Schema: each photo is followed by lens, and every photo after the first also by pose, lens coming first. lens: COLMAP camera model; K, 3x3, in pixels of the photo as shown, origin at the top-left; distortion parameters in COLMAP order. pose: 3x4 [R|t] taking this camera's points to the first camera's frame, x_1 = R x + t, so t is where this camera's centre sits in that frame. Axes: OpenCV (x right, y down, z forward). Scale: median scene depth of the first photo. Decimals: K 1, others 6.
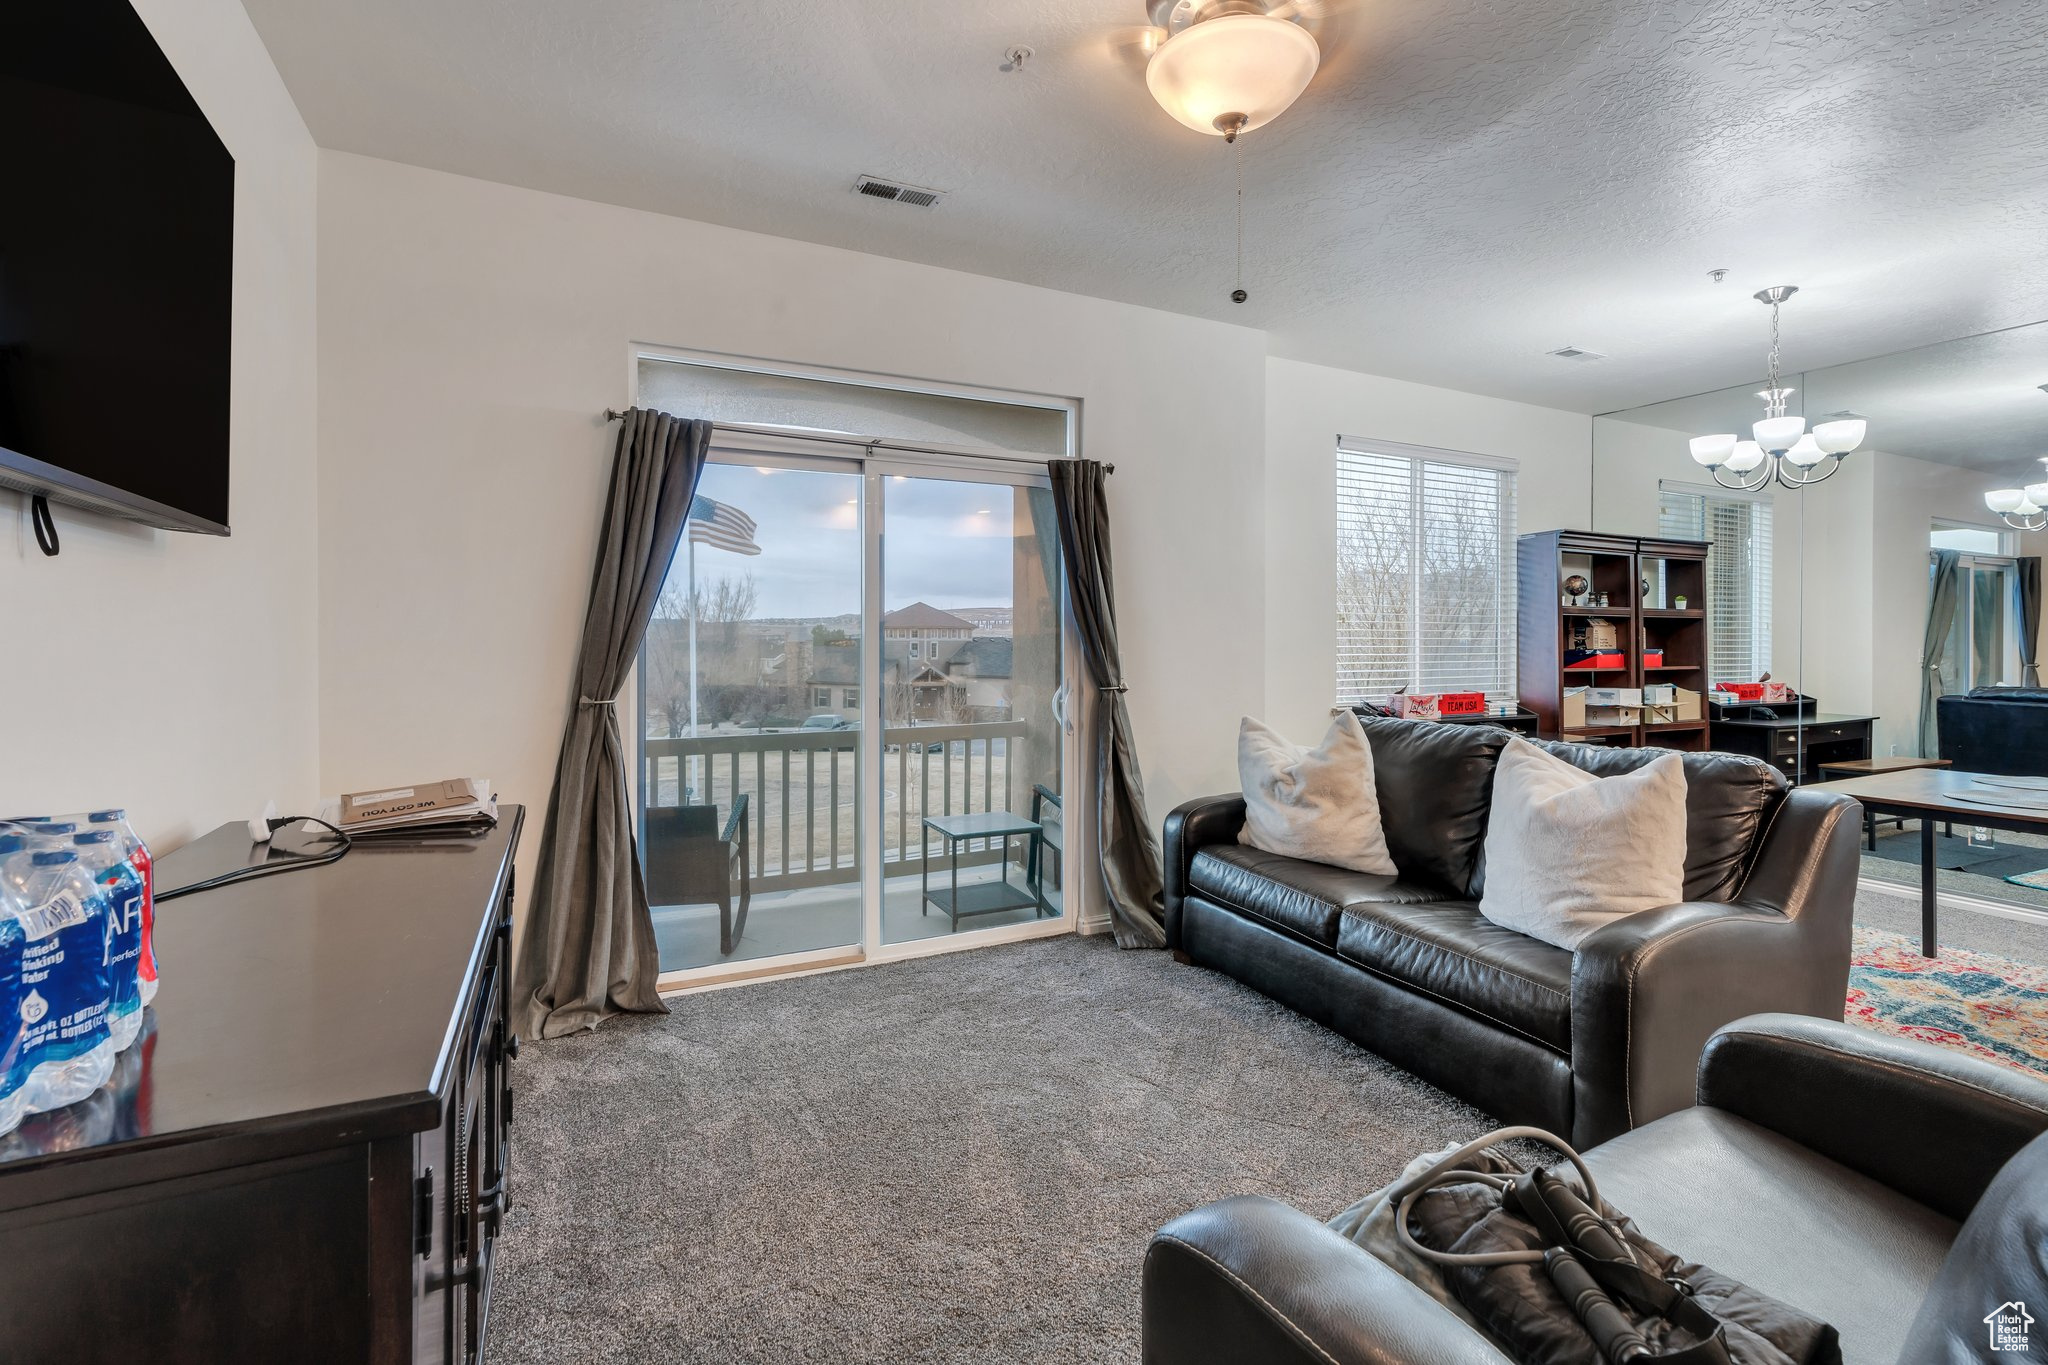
lens RADIAL K [[936.3, 0, 1033.7], [0, 936.3, 640.1], [0, 0, 1]] dist [-0.002435, 0.000195]
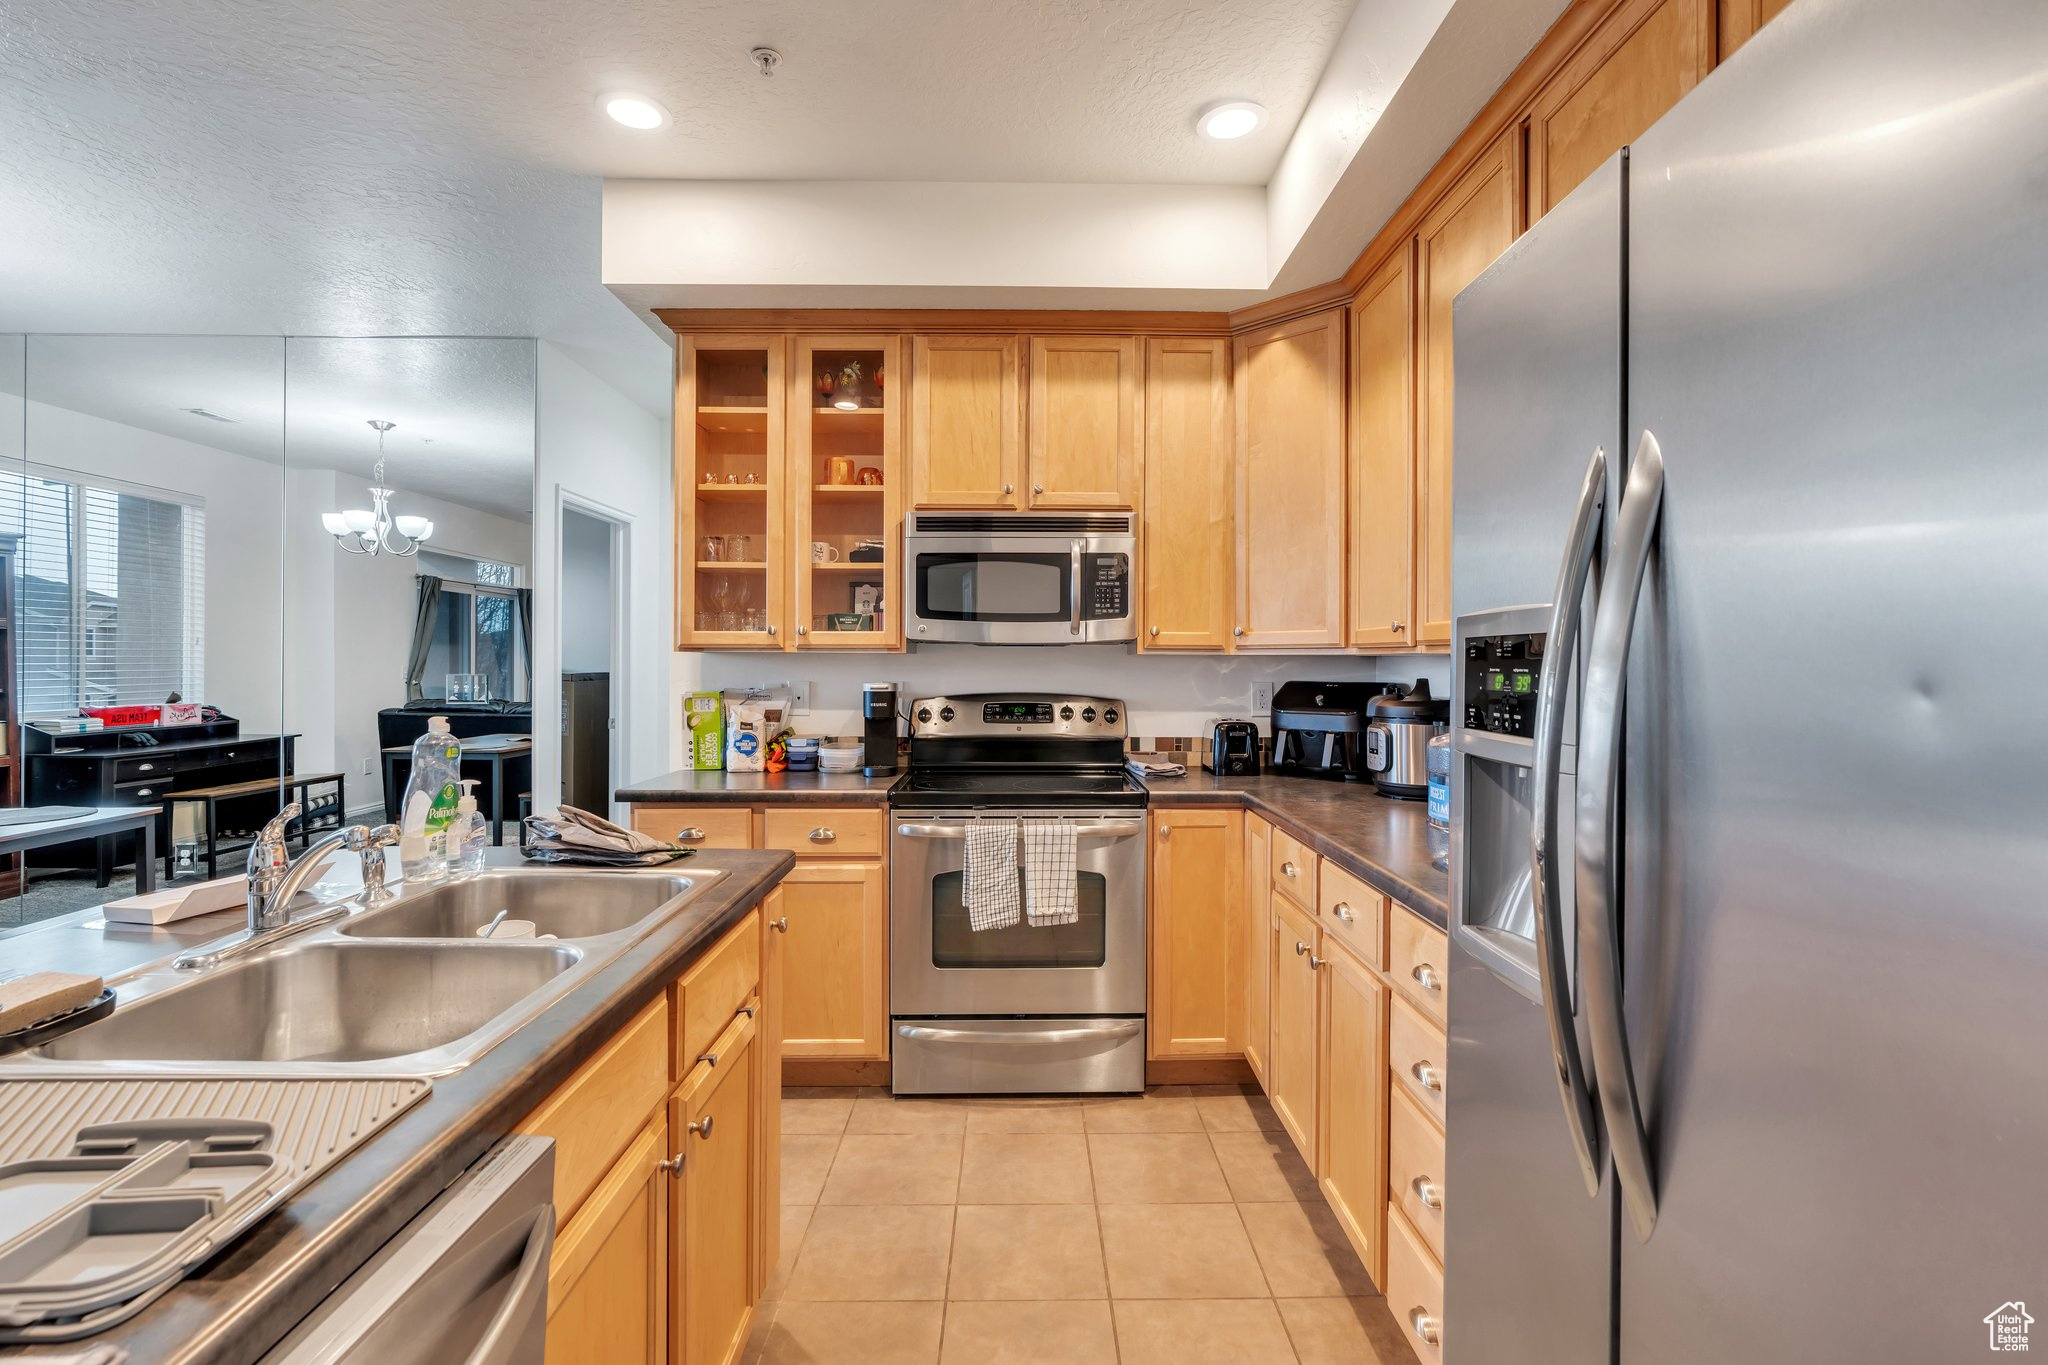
lens RADIAL K [[915.0, 0, 1035.2], [0, 915.0, 668.6], [0, 0, 1]] dist [-0.003711, -0.000195]
pose [[0.441607, -0.007850, 0.897174, 0.429481], [-0.001087, 0.999956, 0.009285, 0.002708], [-0.897208, -0.005076, 0.441579, -0.149023]]
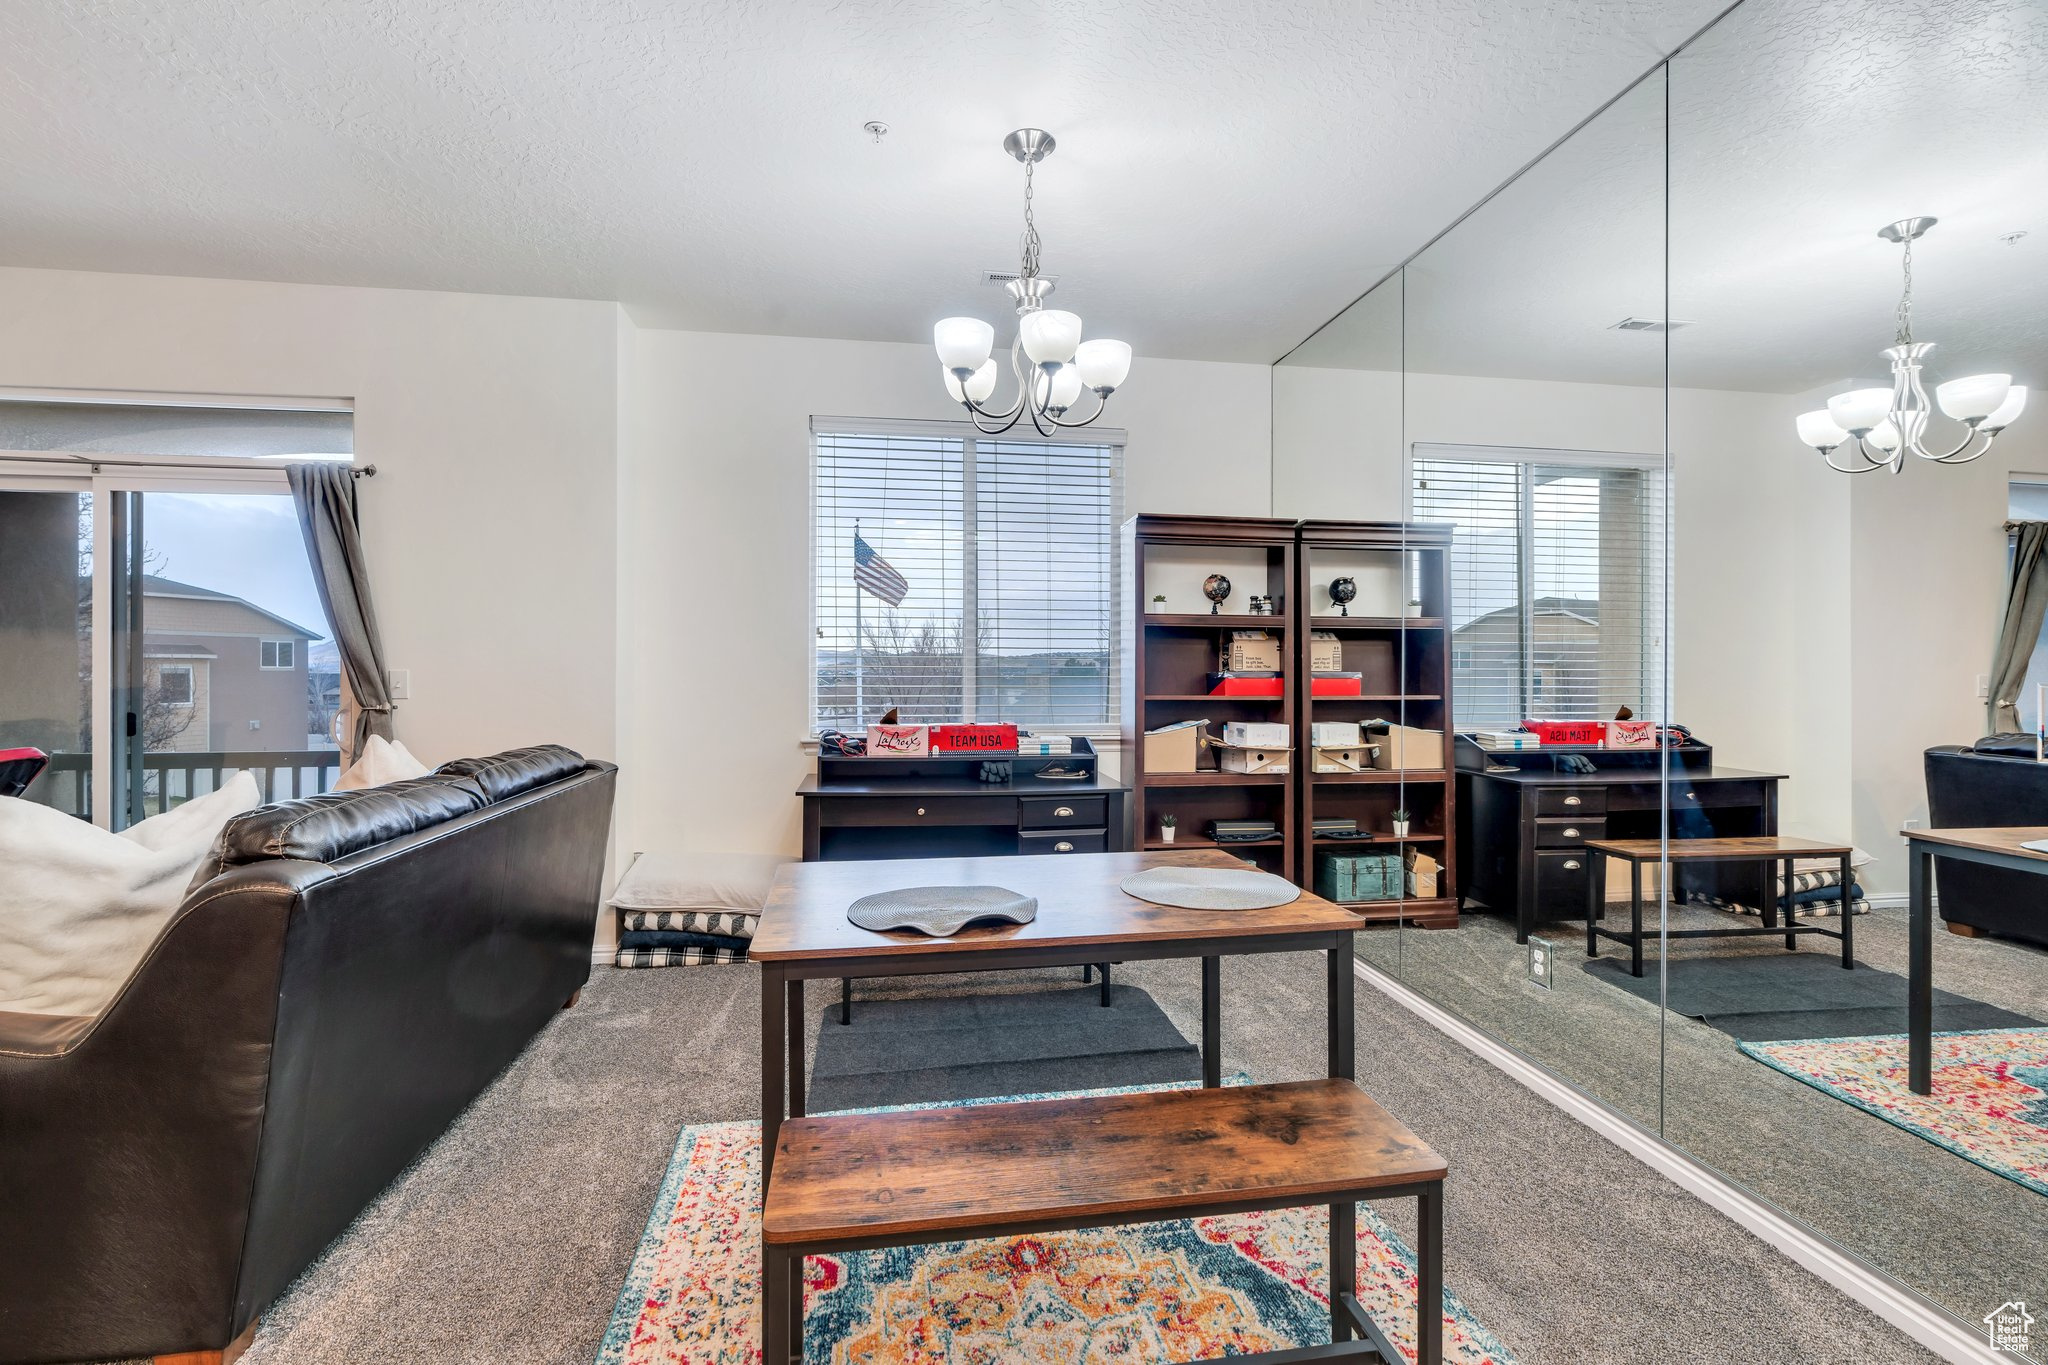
lens RADIAL K [[915.0, 0, 1035.2], [0, 915.0, 668.6], [0, 0, 1]] dist [-0.003711, -0.000195]
pose [[0.950325, -0.000744, -0.311258, 0.677465], [-0.000661, 0.999990, -0.004409, 0.010920], [0.311258, 0.004396, 0.950315, 0.243906]]
